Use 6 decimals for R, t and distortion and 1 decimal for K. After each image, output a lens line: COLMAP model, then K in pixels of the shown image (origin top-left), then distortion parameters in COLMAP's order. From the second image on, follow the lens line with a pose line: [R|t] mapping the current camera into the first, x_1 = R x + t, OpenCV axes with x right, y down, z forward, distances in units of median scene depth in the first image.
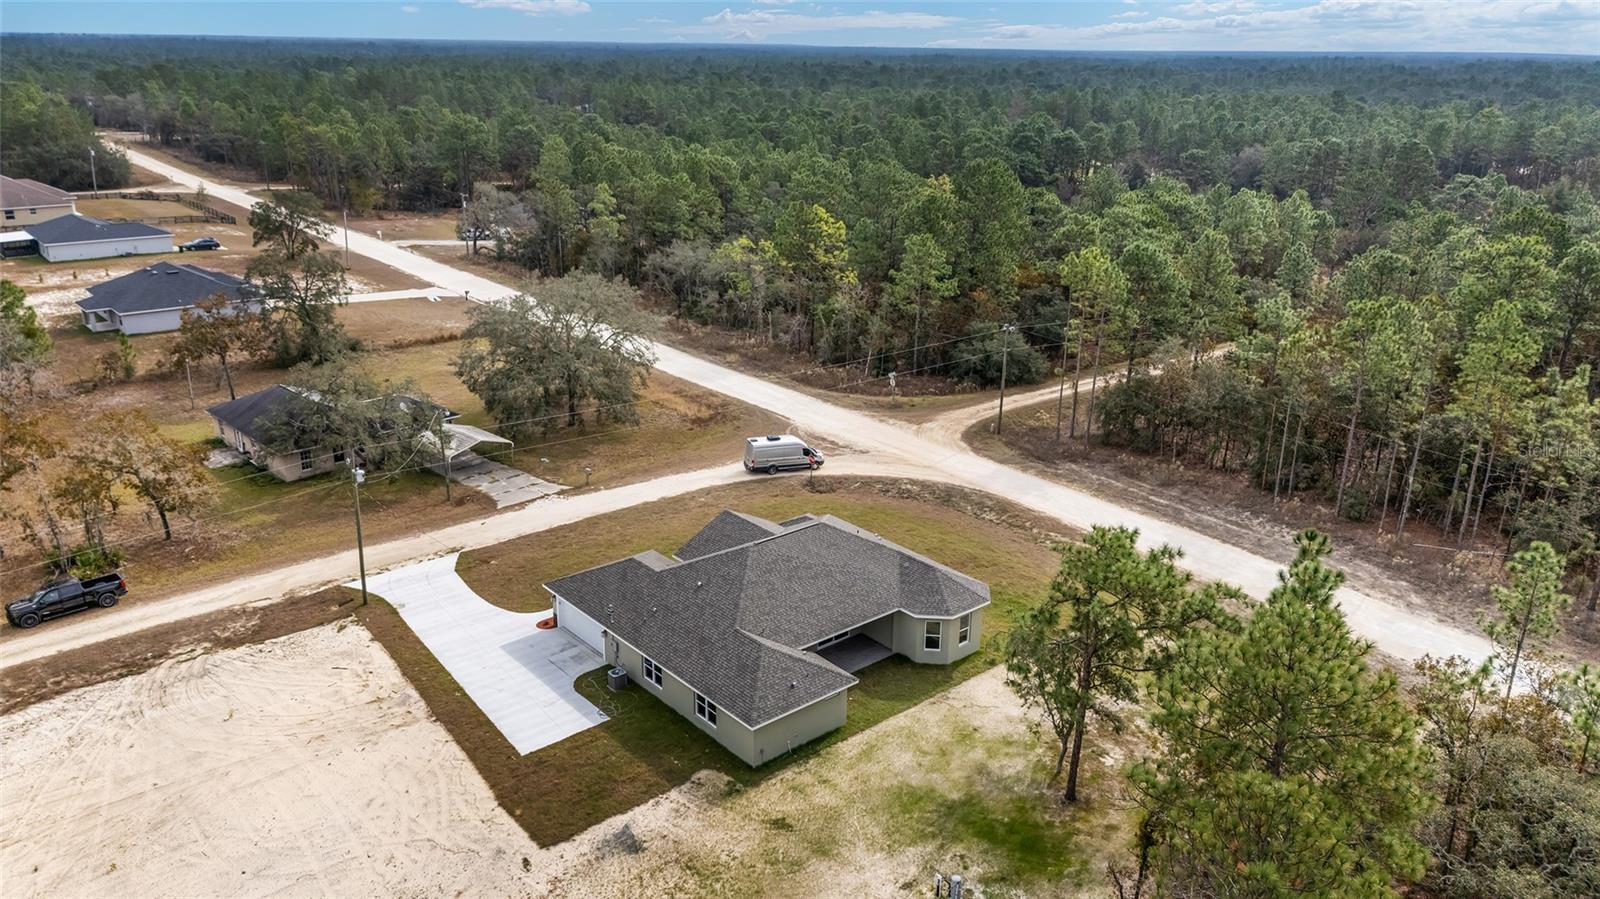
lens RADIAL K [[1169.6, 0, 800.0], [0, 1169.6, 449.5], [0, 0, 1]] dist [0.096185, -0.118598]
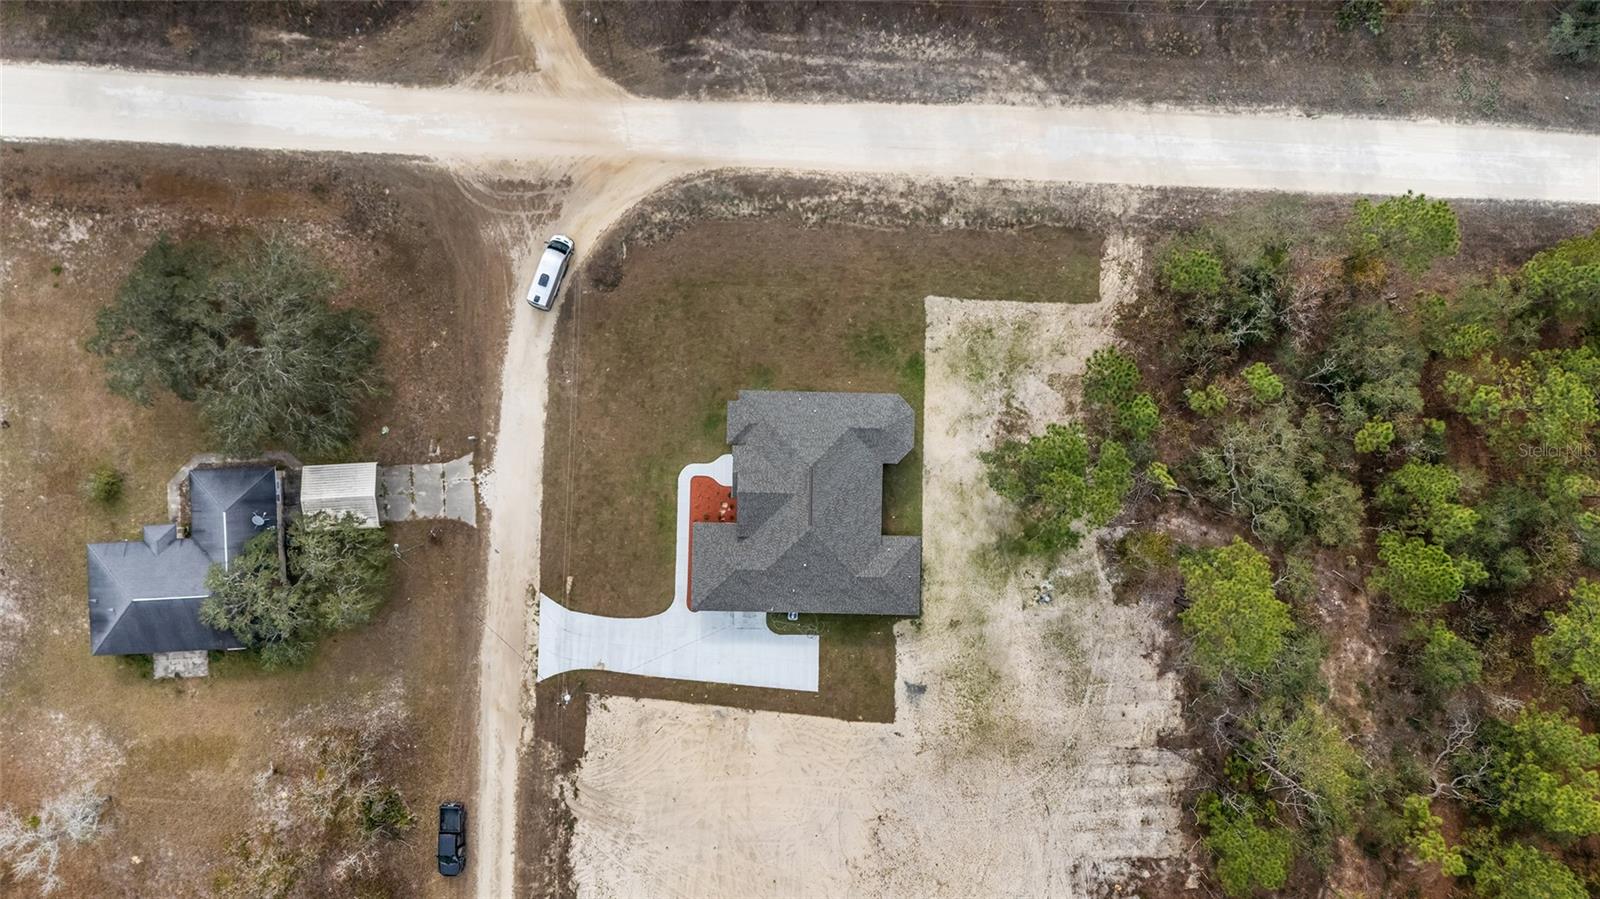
lens RADIAL K [[1190.7, 0, 800.0], [0, 1190.7, 449.5], [0, 0, 1]] dist [0.098815, -0.125764]
pose [[0.665760, -0.746145, 0.005564, 0.013076], [0.221566, 0.204806, 0.953396, -1.183458], [-0.712511, -0.633500, 0.301672, 0.515173]]
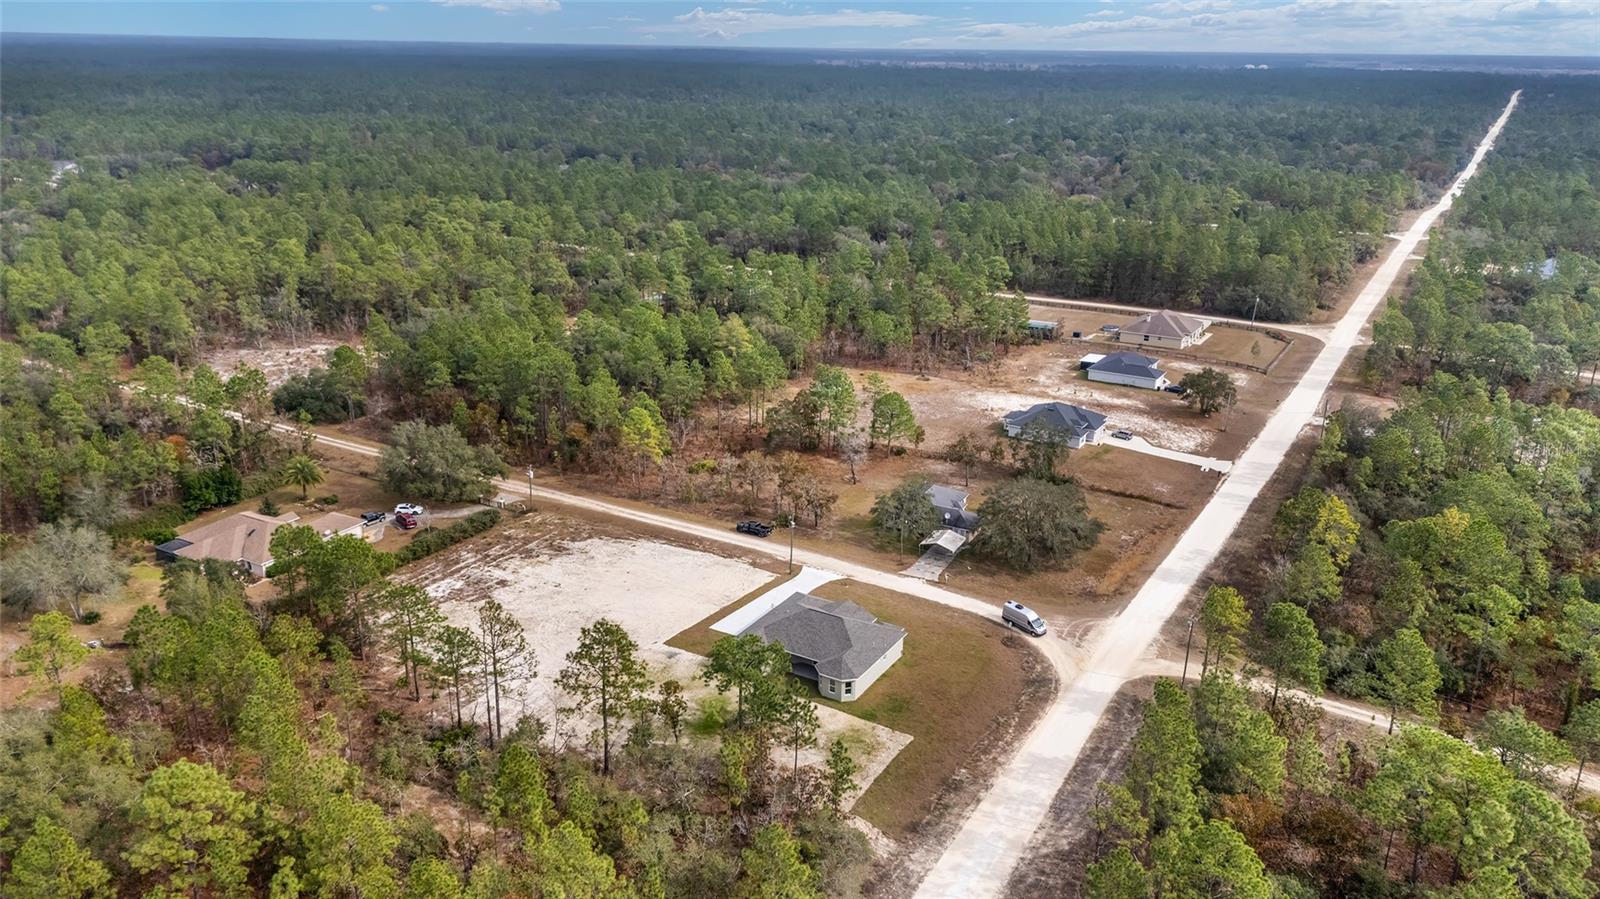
lens RADIAL K [[1169.6, 0, 800.0], [0, 1169.6, 449.5], [0, 0, 1]] dist [0.096185, -0.118598]
pose [[0.322207, 0.302289, -0.897109, 1.659401], [-0.317536, 0.927258, 0.198401, -0.570266], [0.891826, 0.220938, 0.394757, -0.011578]]
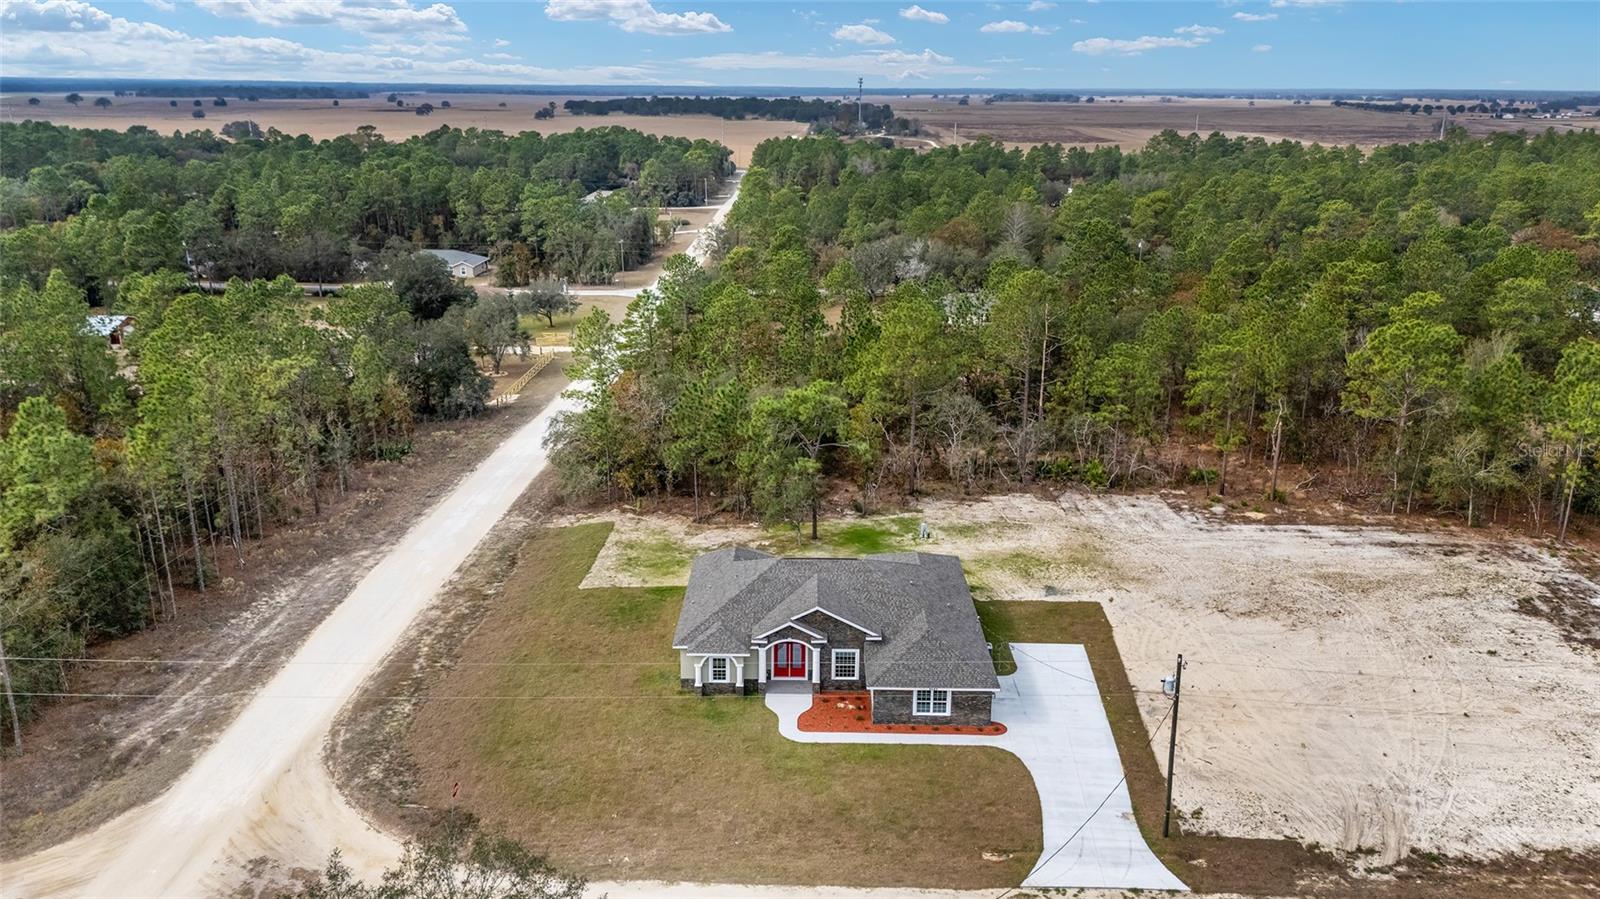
lens RADIAL K [[1171.1, 0, 804.6], [0, 1171.1, 467.0], [0, 0, 1]] dist [0.087204, -0.103531]
pose [[-0.756964, -0.217745, 0.616111, -0.586403], [0.197411, 0.822593, 0.533263, -0.526432], [-0.622924, 0.525288, -0.579688, 1.399803]]
